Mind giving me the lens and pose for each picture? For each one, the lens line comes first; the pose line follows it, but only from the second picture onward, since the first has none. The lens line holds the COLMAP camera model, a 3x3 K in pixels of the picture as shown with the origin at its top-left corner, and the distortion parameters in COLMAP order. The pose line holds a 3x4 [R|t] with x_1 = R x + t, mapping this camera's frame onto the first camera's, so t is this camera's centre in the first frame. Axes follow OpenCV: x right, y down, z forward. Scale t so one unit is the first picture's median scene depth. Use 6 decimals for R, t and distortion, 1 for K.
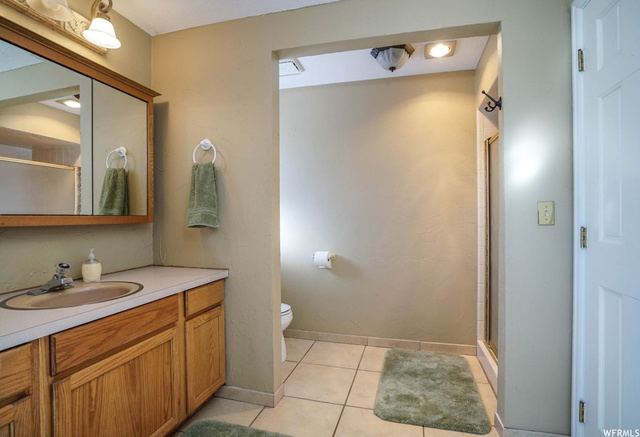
lens RADIAL K [[297.0, 0, 321.9], [0, 297.0, 217.3], [0, 0, 1]] dist [0.000028, 0.000048]
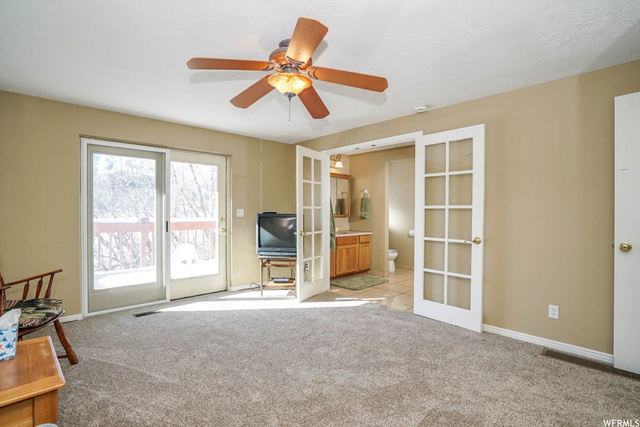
lens RADIAL K [[321.1, 0, 322.1], [0, 321.1, 214.1], [0, 0, 1]] dist [0.002159, 0.000184]
pose [[0.877481, 0.019132, -0.479231, 0.892564], [-0.015663, 0.999814, 0.011236, -0.023747], [0.479356, -0.002354, 0.877617, -2.344013]]
